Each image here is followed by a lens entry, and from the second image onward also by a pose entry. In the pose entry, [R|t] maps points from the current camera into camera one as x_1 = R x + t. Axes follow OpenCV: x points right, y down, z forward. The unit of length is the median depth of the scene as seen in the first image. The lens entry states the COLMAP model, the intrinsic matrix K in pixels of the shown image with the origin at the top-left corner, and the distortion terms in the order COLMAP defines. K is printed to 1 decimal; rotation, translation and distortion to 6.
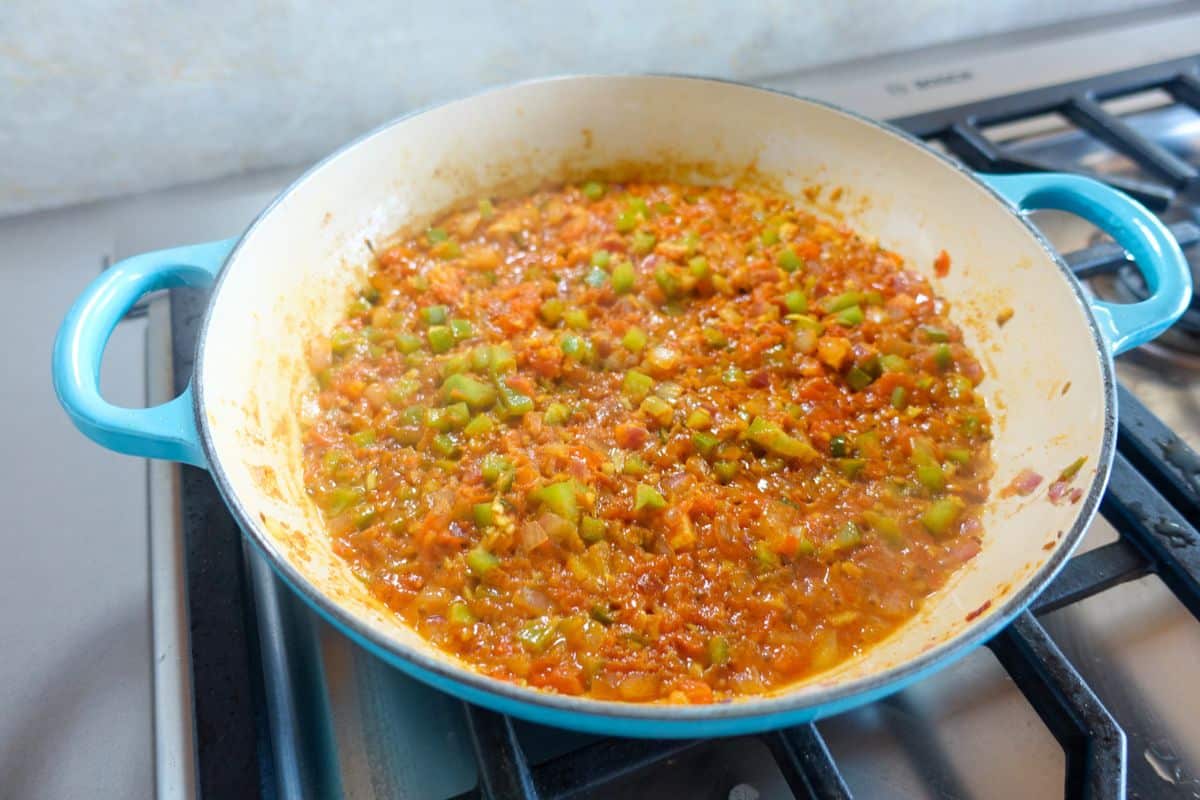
lens RADIAL K [[814.6, 0, 601.0], [0, 814.6, 396.1], [0, 0, 1]] dist [-0.005167, 0.002861]
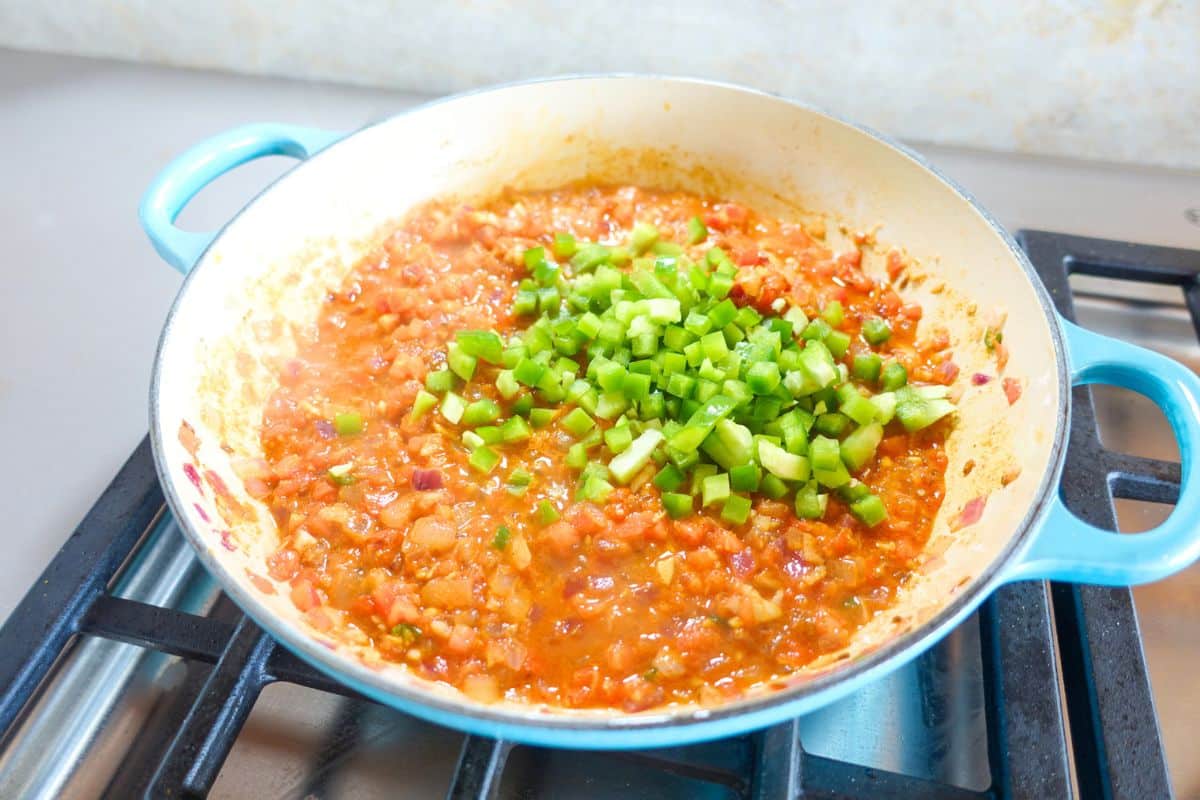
lens RADIAL K [[814.6, 0, 605.7], [0, 814.6, 390.5], [0, 0, 1]] dist [-0.005167, 0.002861]
pose [[0.831565, 0.400324, -0.385019, 0.422124], [-0.396911, 0.913208, 0.092259, -0.101253], [0.388536, 0.076099, 0.918286, 0.073001]]
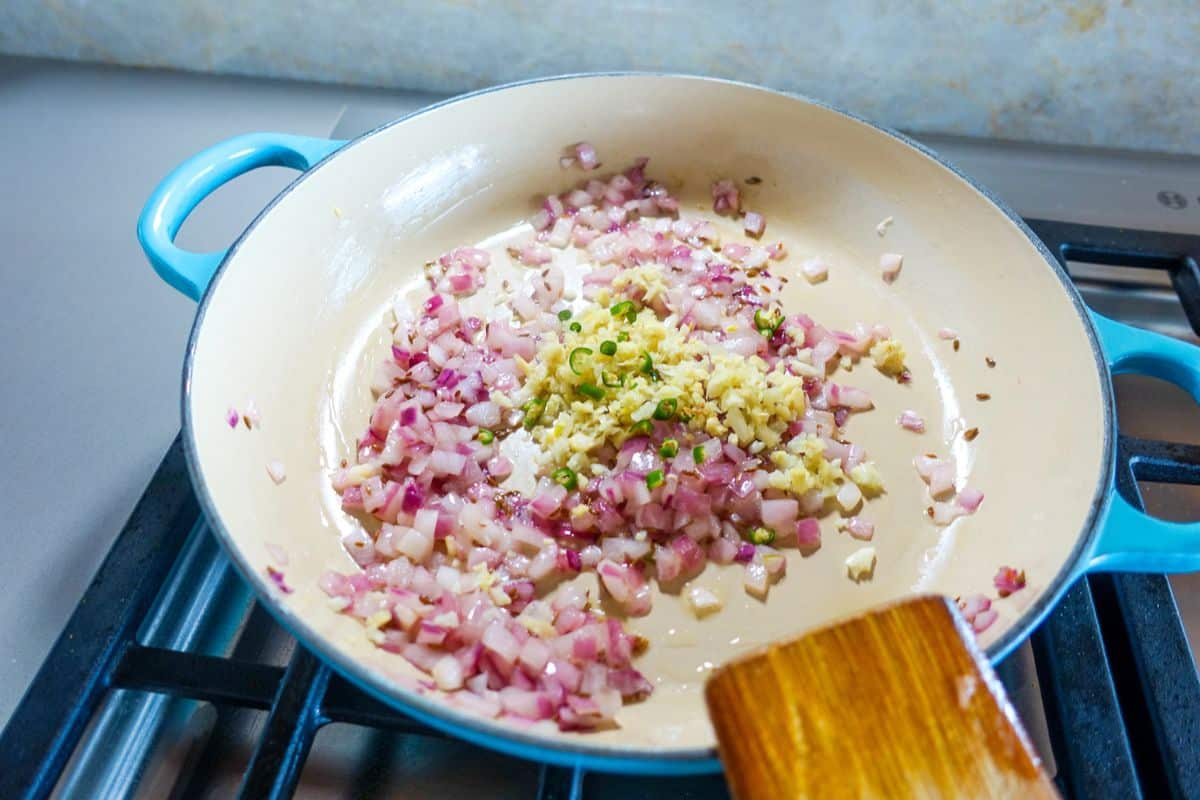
lens RADIAL K [[814.6, 0, 603.9], [0, 814.6, 392.3], [0, 0, 1]] dist [-0.005167, 0.002861]
pose [[0.875826, 0.368763, -0.311357, 0.309032], [-0.361308, 0.928693, 0.083586, -0.085553], [0.319978, 0.039289, 0.946610, 0.045789]]
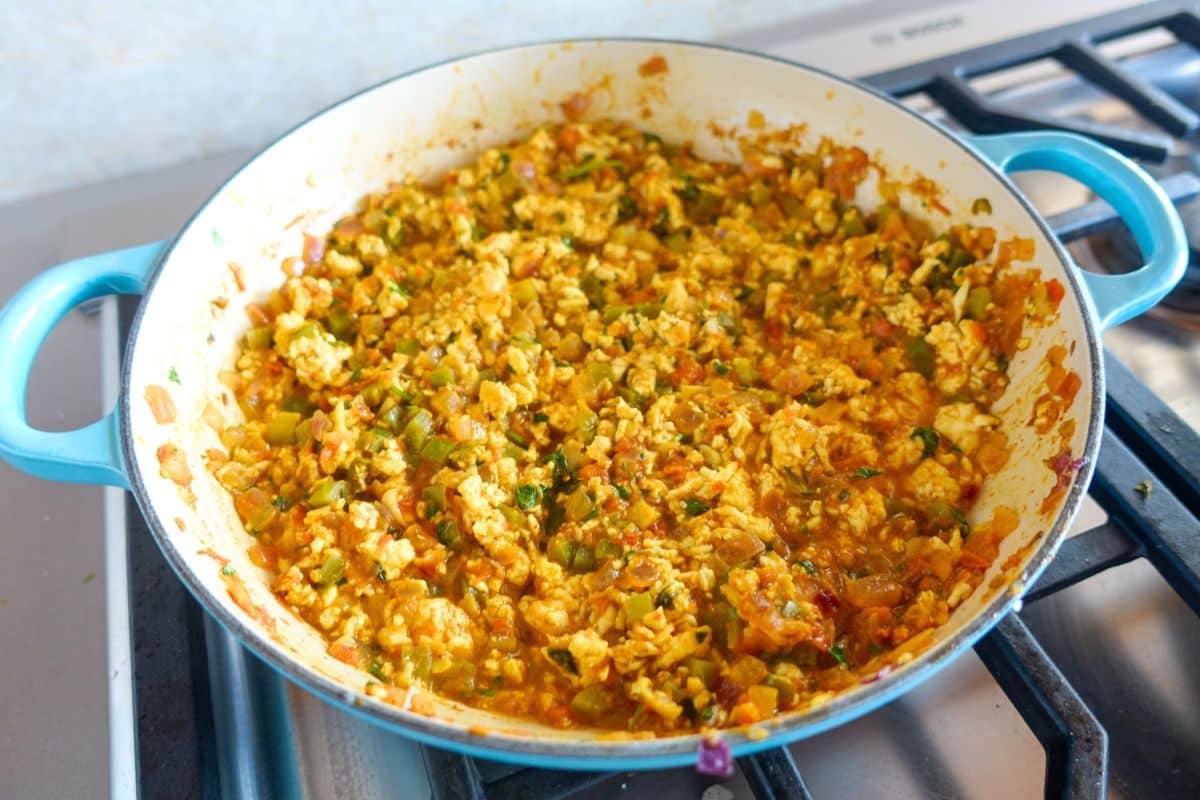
lens RADIAL K [[814.6, 0, 602.1], [0, 814.6, 393.9], [0, 0, 1]] dist [-0.005167, 0.002861]
pose [[0.999248, -0.035444, -0.015736, 0.059985], [0.036154, 0.998222, 0.047391, -0.034288], [0.014029, -0.047925, 0.998752, 0.044273]]
